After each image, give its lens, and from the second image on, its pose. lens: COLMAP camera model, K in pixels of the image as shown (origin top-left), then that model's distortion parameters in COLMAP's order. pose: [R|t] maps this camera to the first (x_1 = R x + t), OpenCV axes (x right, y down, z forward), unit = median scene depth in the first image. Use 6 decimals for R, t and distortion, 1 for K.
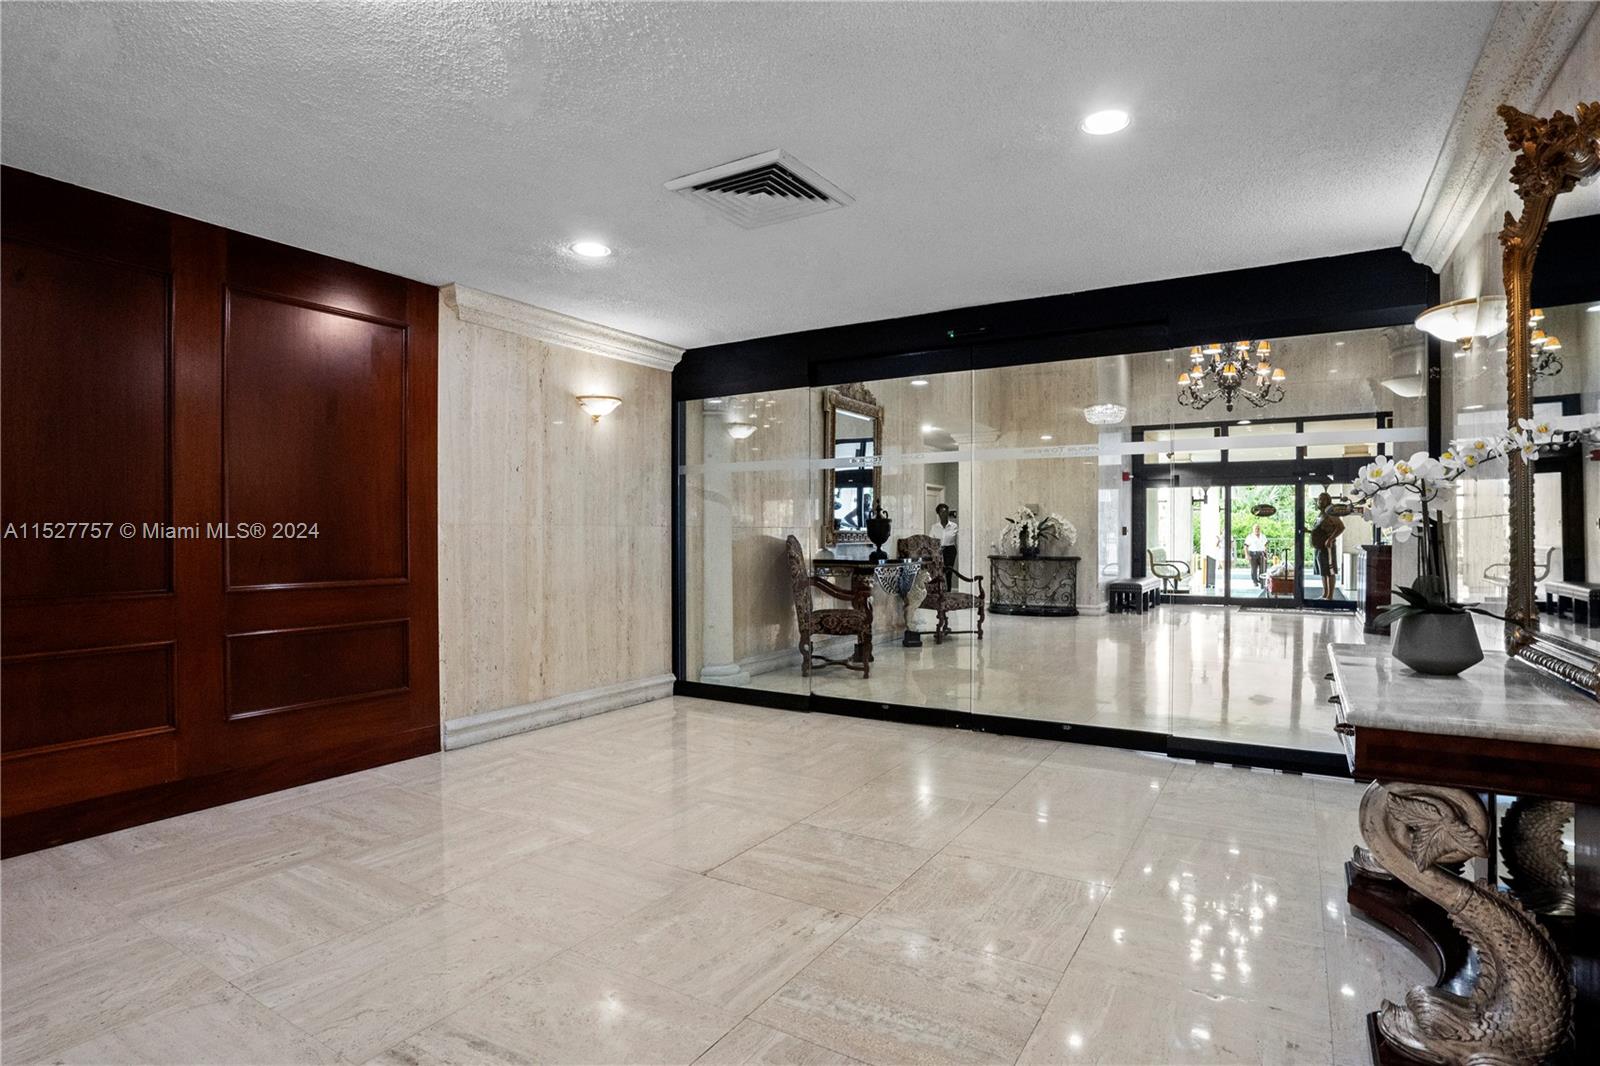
lens RADIAL K [[796.5, 0, 803.9], [0, 796.5, 515.4], [0, 0, 1]] dist [-0.032727, 0.001116]
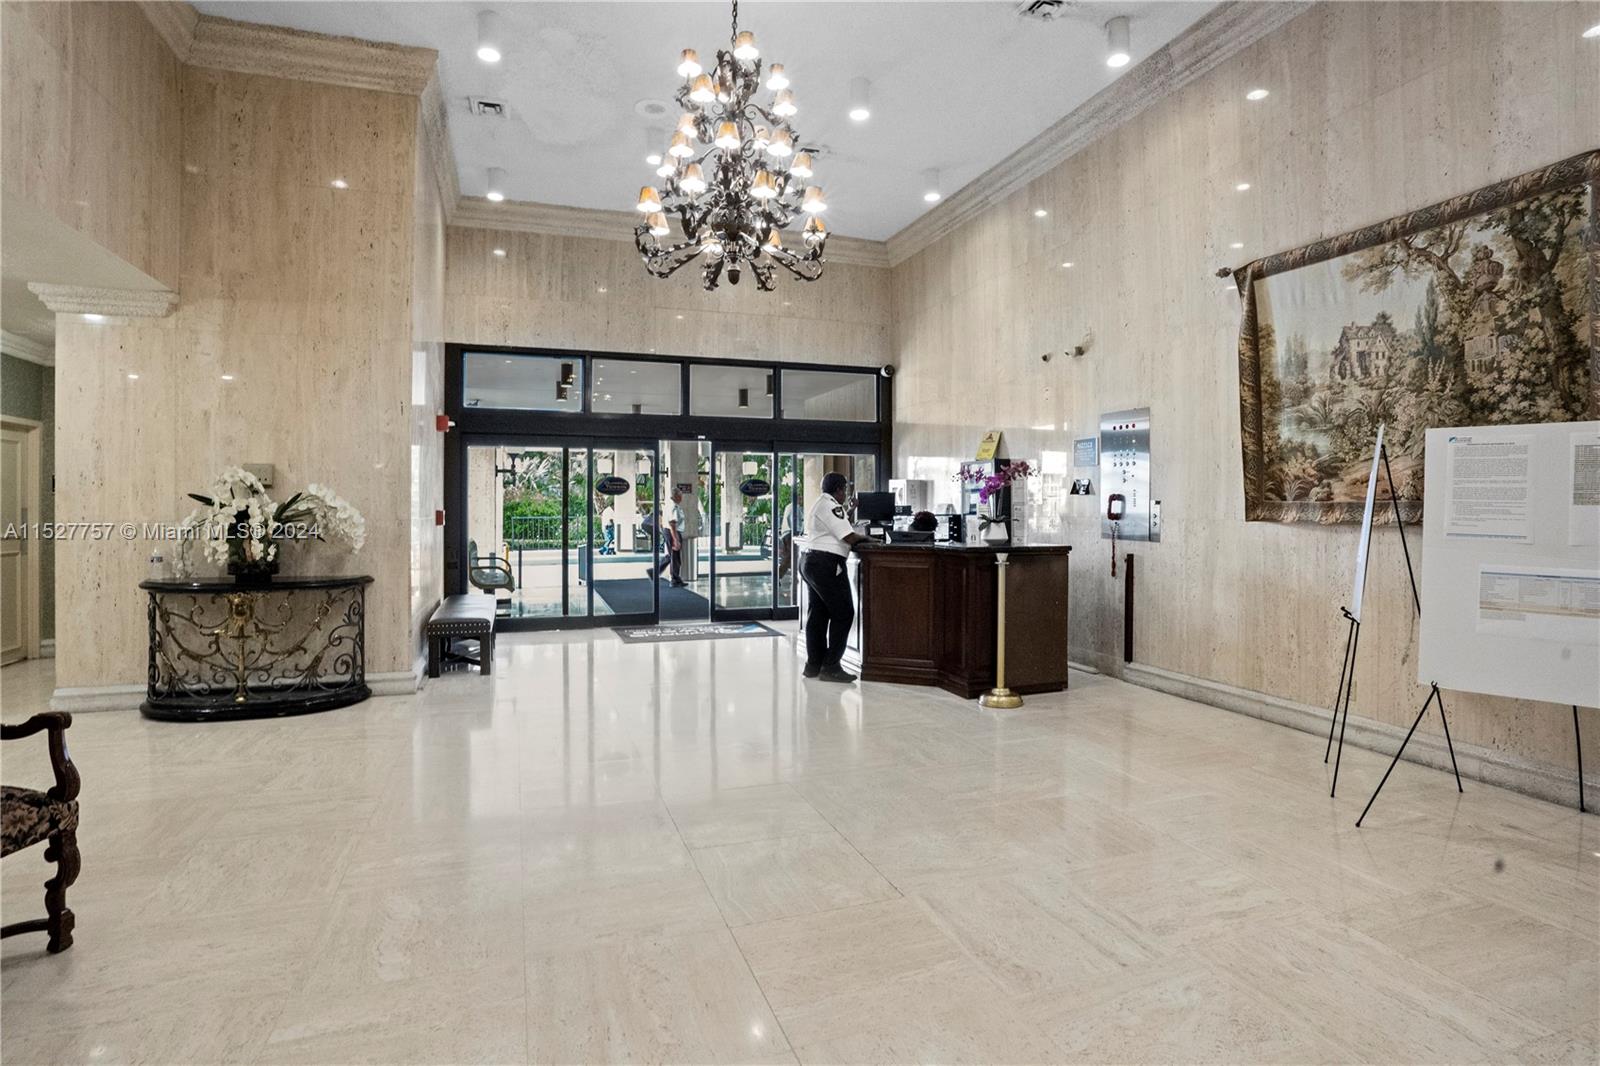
lens RADIAL K [[796.5, 0, 803.9], [0, 796.5, 515.4], [0, 0, 1]] dist [-0.032727, 0.001116]
pose [[0.624063, -0.007005, 0.781342, 0.133730], [-0.018447, 0.999549, 0.023695, -0.001234], [-0.781156, -0.029200, 0.623653, 0.486539]]
